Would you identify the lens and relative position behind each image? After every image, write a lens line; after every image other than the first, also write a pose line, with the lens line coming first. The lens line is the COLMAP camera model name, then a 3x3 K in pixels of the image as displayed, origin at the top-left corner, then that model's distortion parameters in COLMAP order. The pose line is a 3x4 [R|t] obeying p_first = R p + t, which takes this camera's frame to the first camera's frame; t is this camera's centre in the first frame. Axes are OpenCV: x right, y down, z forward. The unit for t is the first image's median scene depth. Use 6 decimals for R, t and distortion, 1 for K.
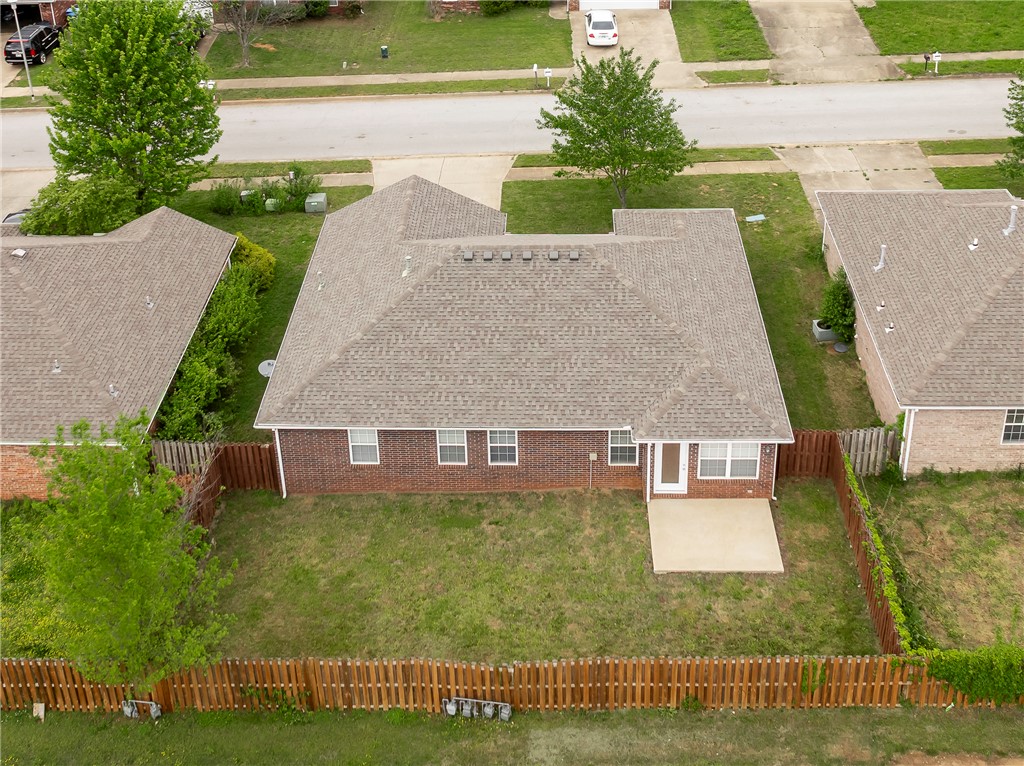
lens RADIAL K [[990.4, 0, 511.0], [0, 990.4, 380.4], [0, 0, 1]] dist [-0.012318, 0.000000]
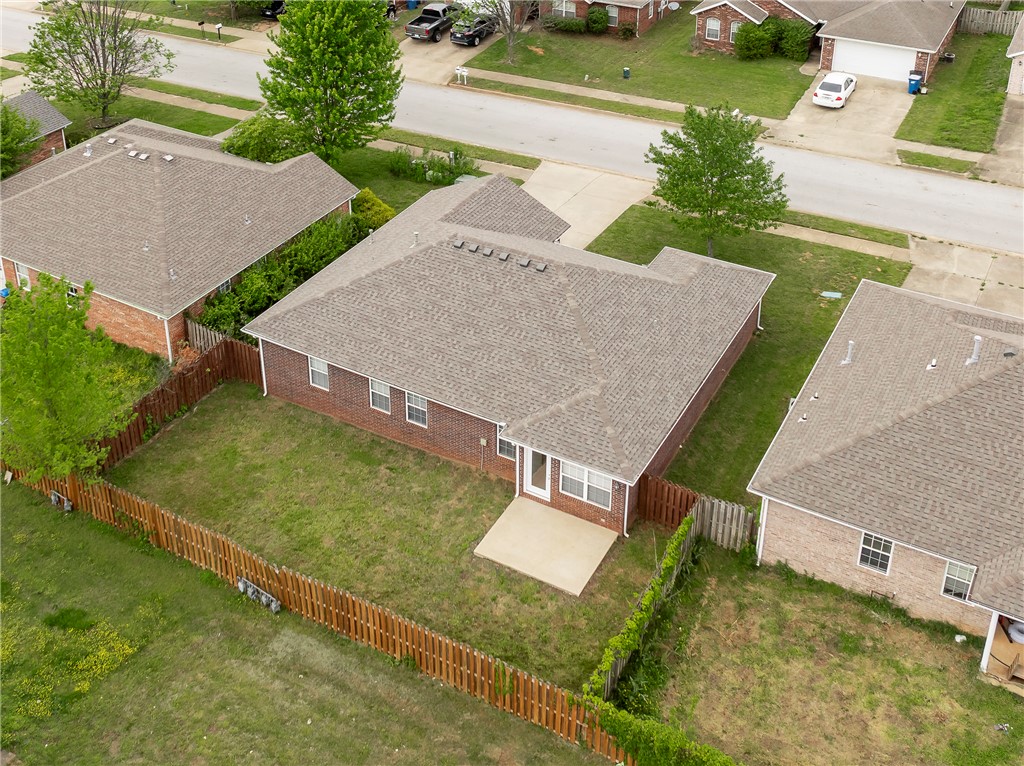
lens RADIAL K [[907.2, 0, 509.6], [0, 907.2, 378.8], [0, 0, 1]] dist [-0.018590, 0.025060]
pose [[0.894210, 0.297702, -0.334309, 0.433387], [-0.295565, 0.953527, 0.058539, -0.059982], [0.336200, 0.046464, 0.940644, 0.044619]]
